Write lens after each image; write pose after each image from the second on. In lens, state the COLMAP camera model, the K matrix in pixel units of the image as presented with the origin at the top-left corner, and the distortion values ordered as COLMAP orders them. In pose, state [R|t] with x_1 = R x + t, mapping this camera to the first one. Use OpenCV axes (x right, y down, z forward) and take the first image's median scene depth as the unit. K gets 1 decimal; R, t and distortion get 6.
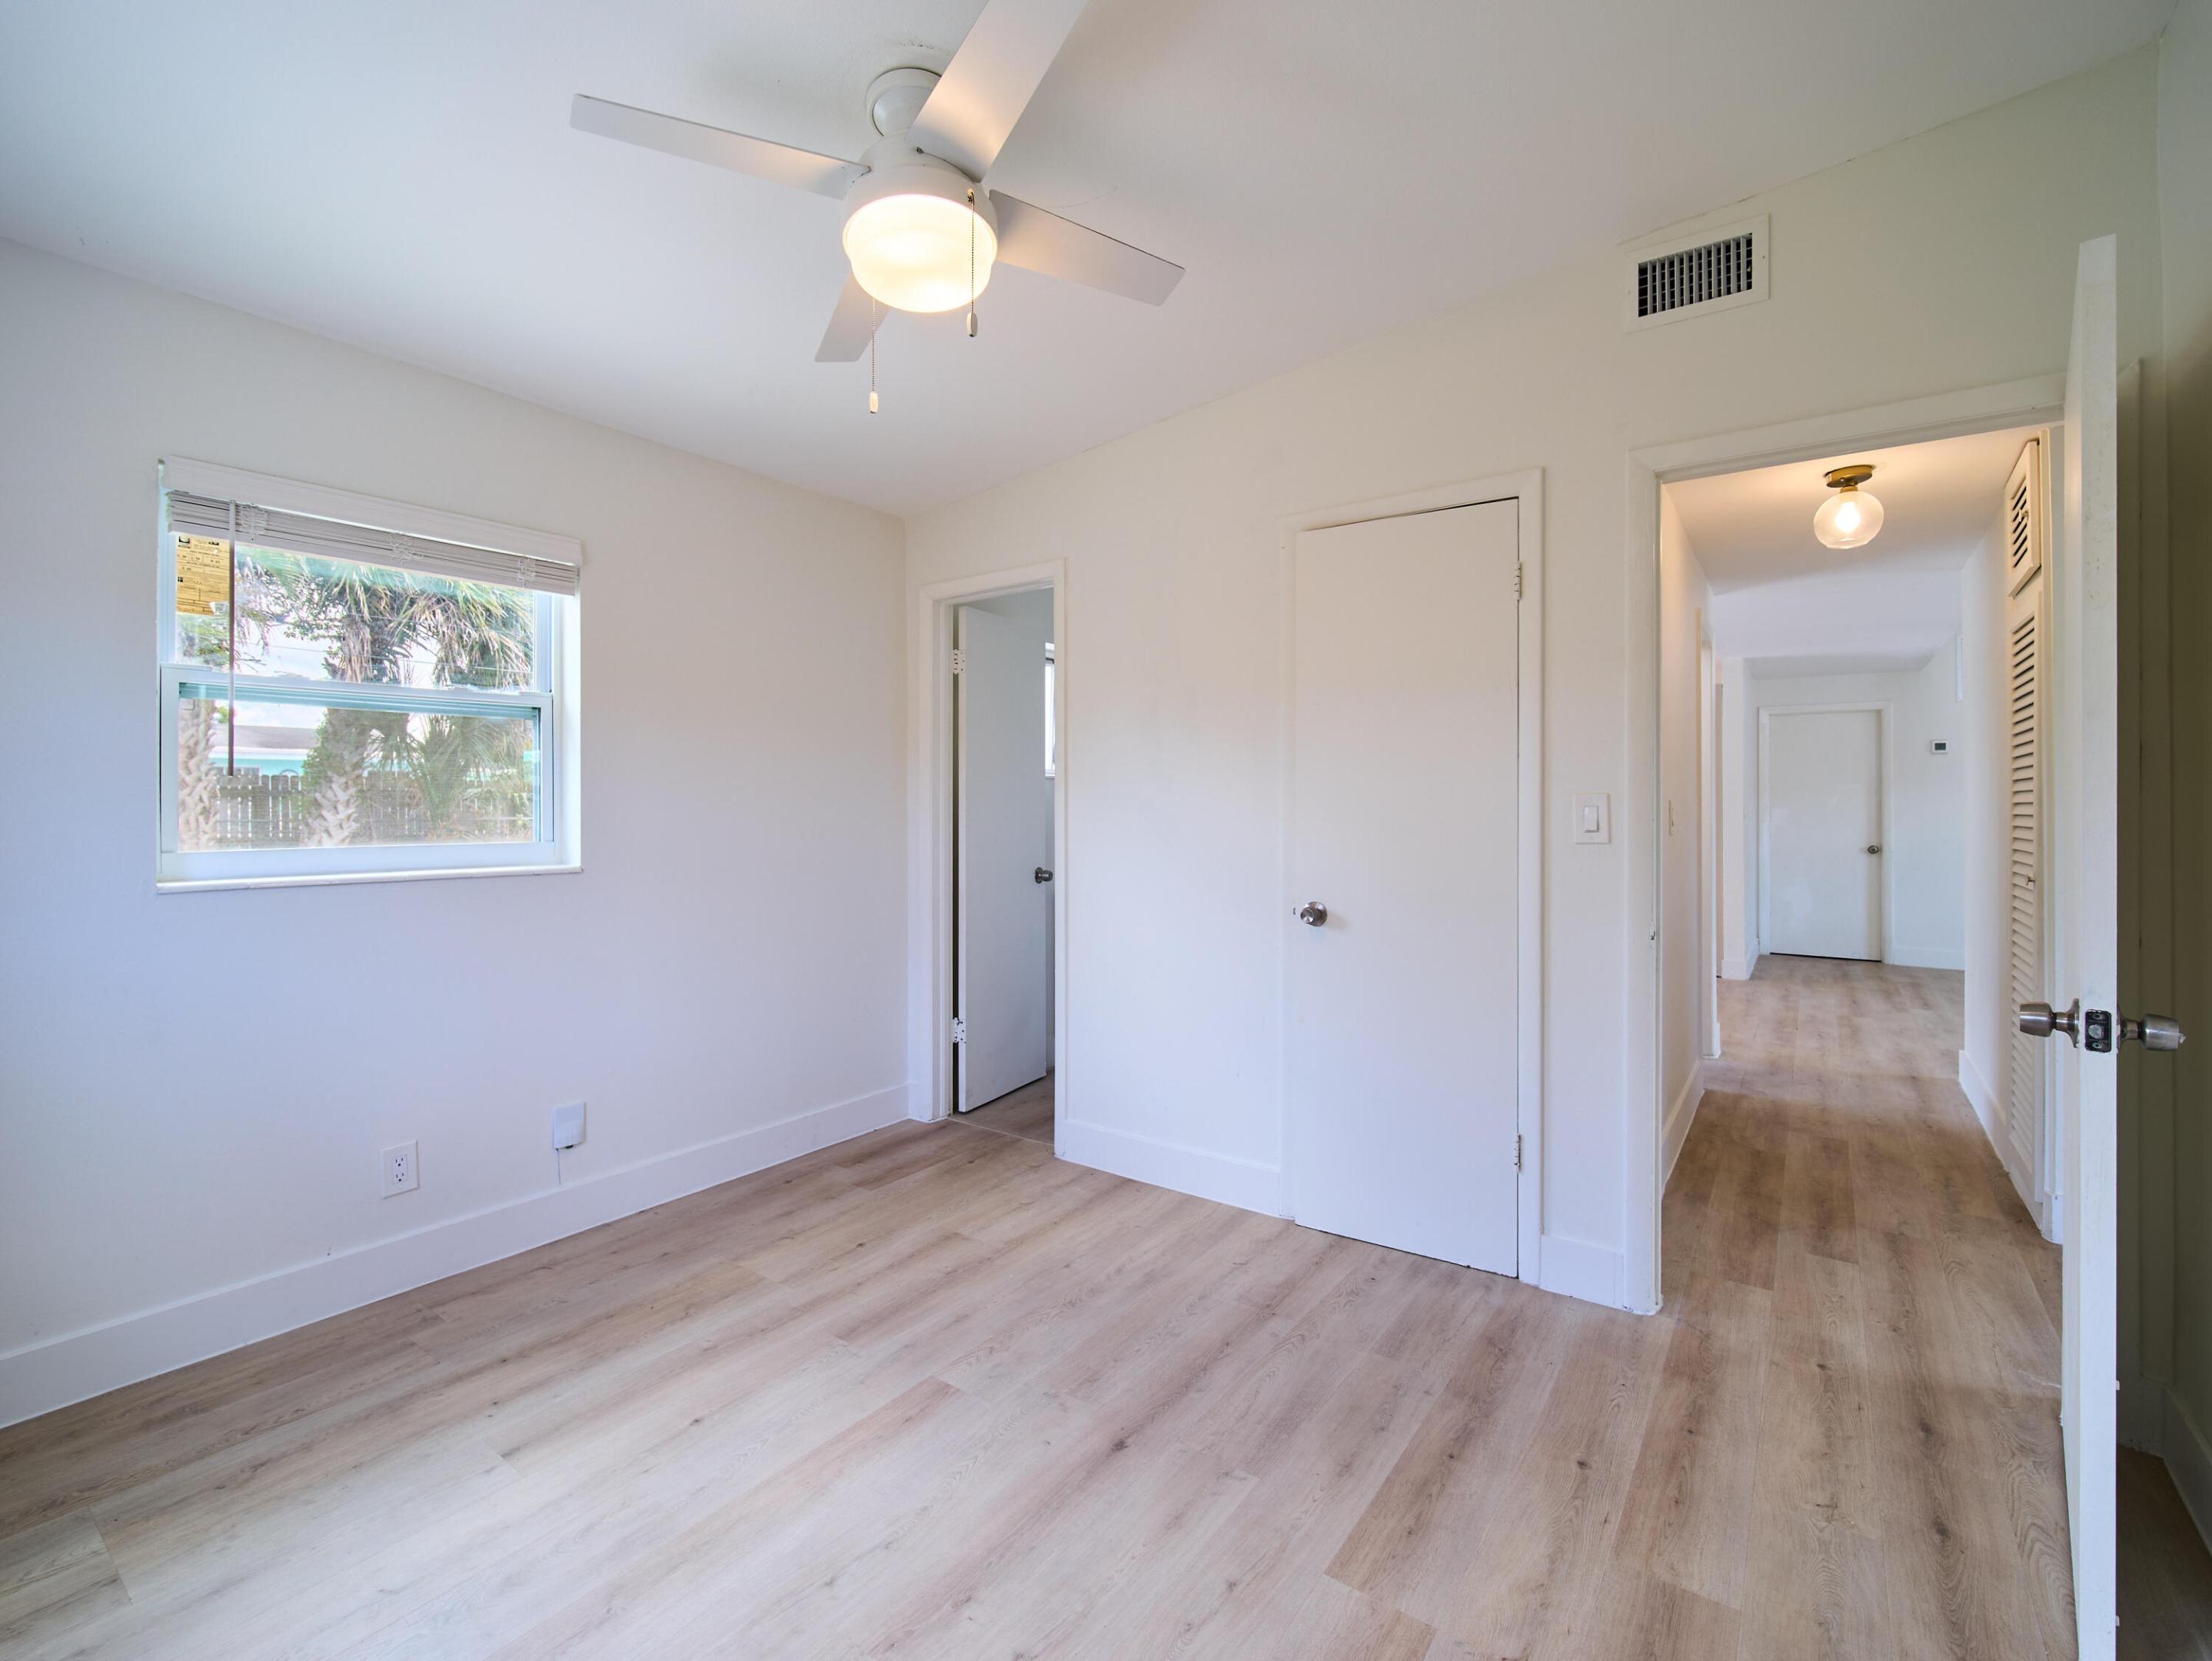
lens RADIAL K [[979.5, 0, 1102.4], [0, 979.5, 810.6], [0, 0, 1]] dist [-0.003664, -0.000766]
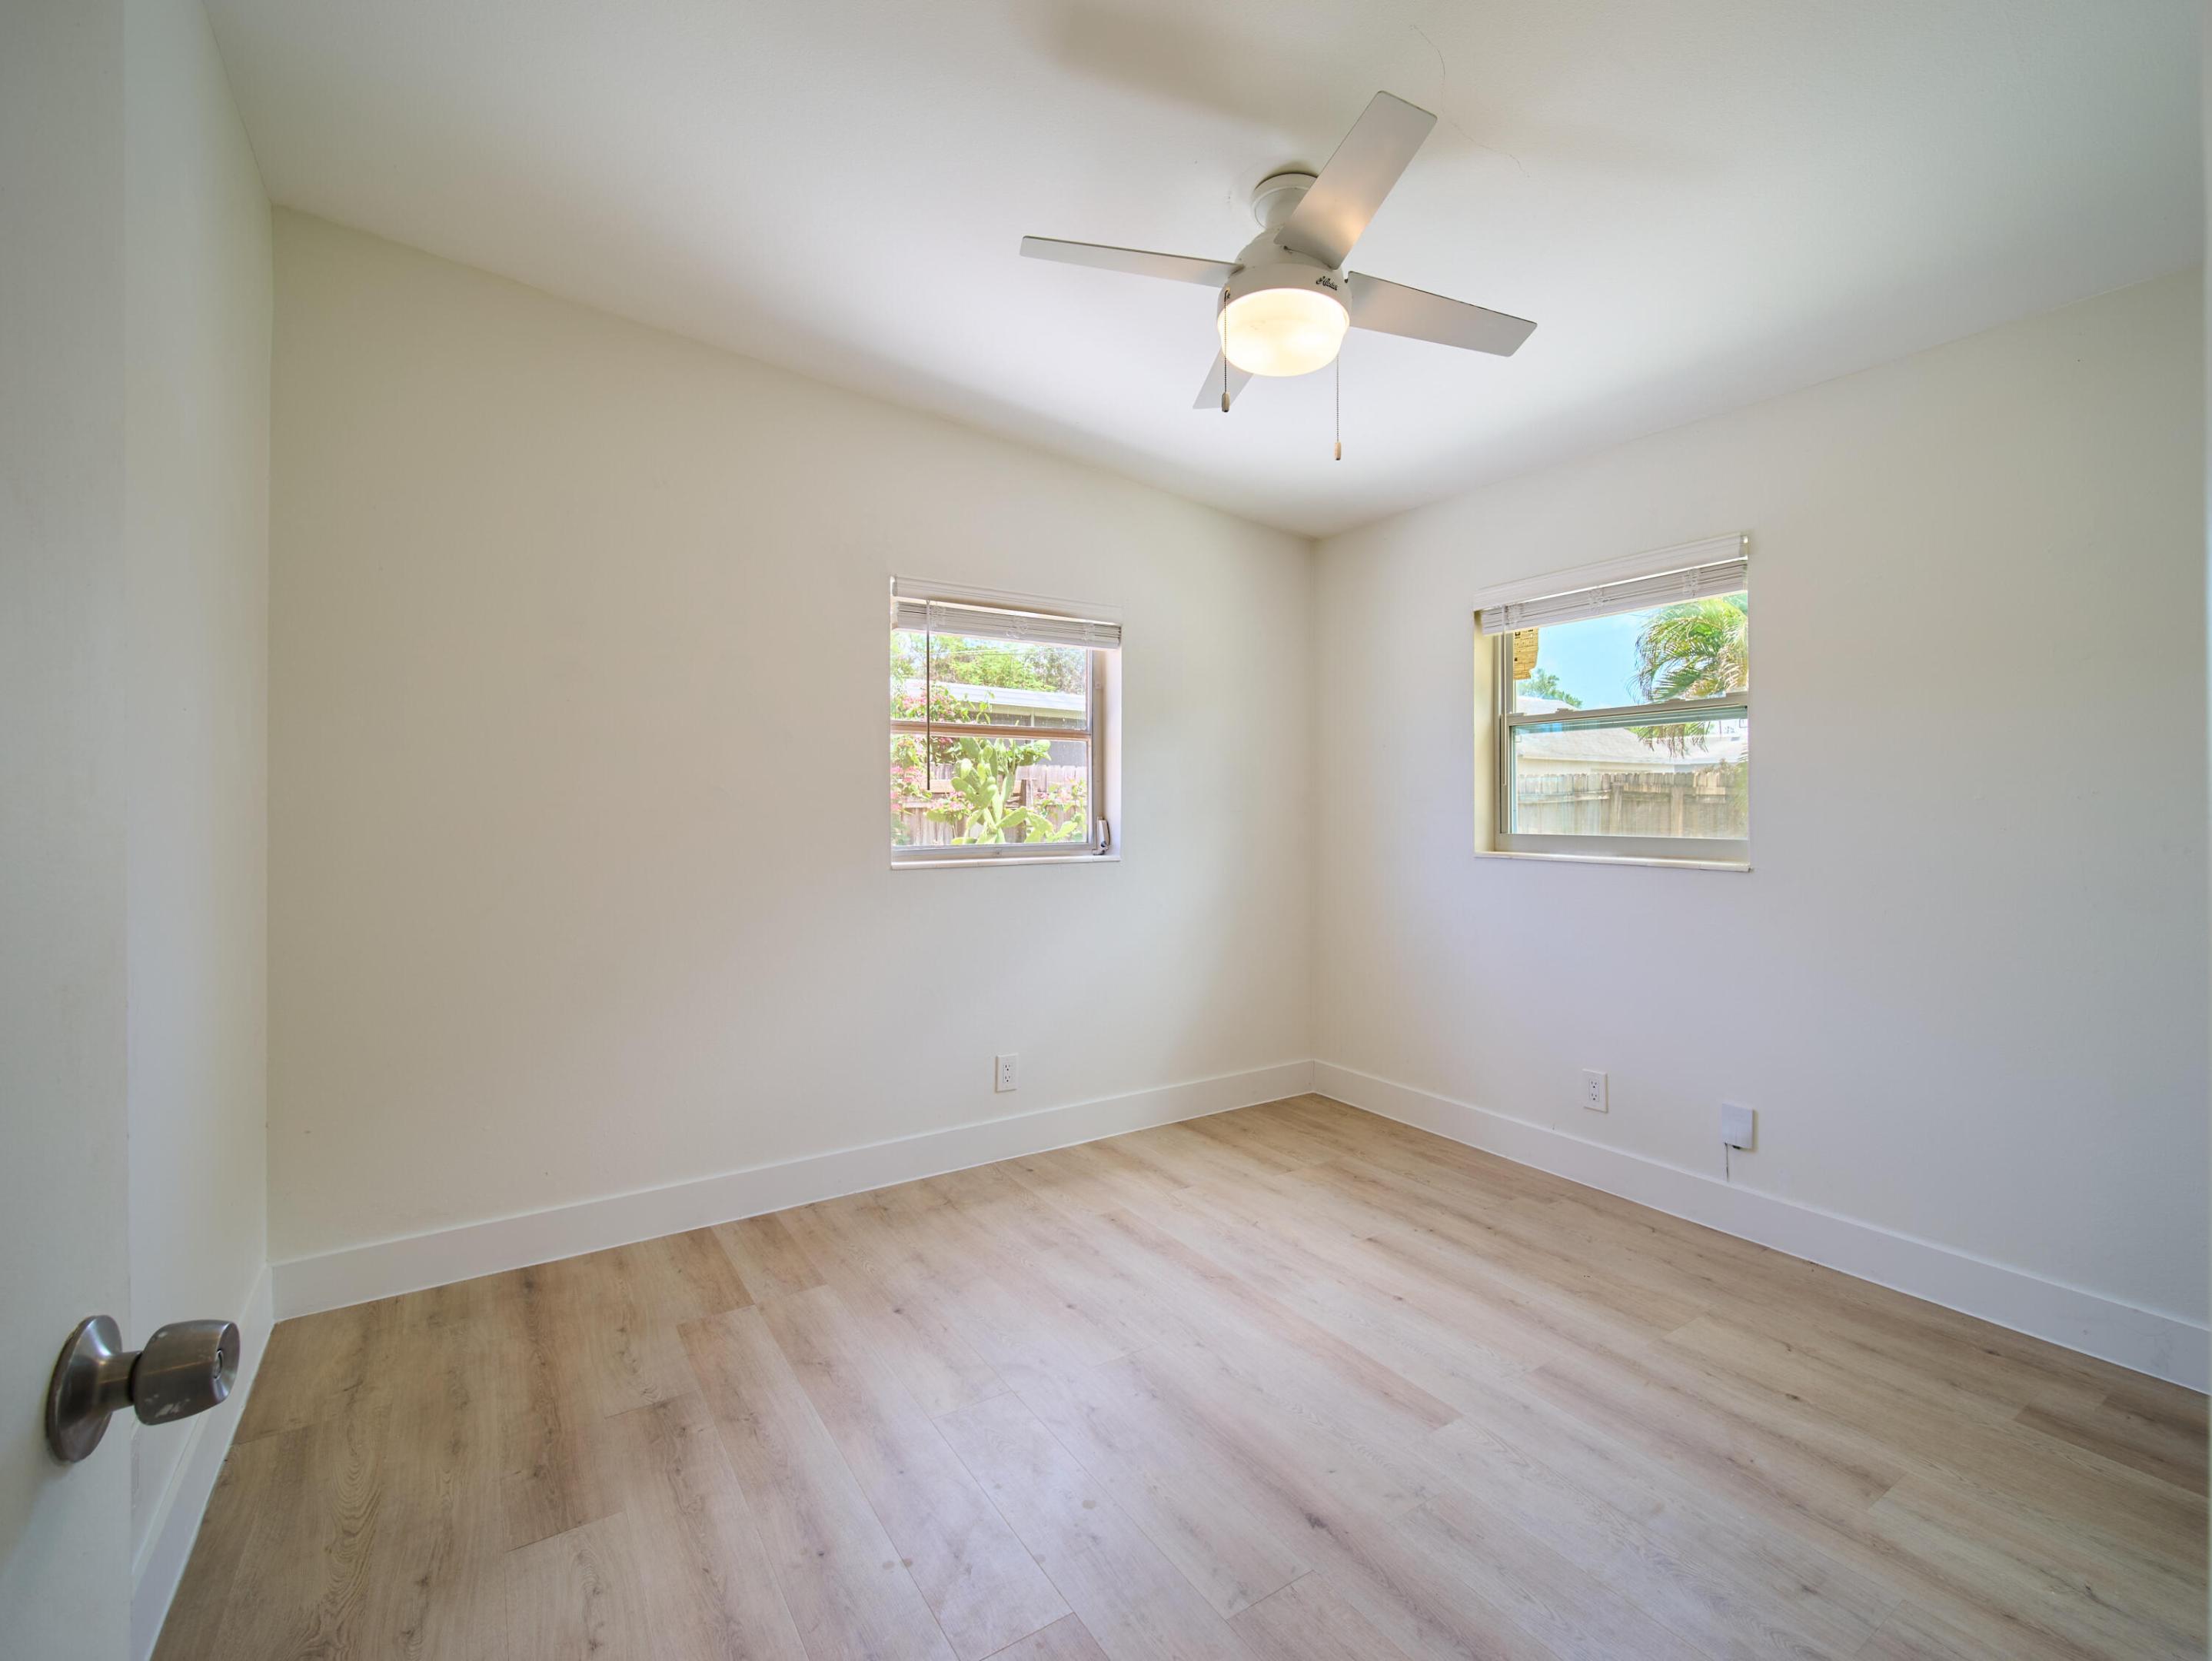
lens RADIAL K [[979.5, 0, 1107.0], [0, 979.5, 816.0], [0, 0, 1]] dist [-0.003664, -0.000766]
pose [[-0.348849, 0.013062, -0.937088, 0.723464], [-0.003152, 0.999881, 0.015111, -0.006372], [0.937174, 0.008225, -0.348766, 0.893915]]
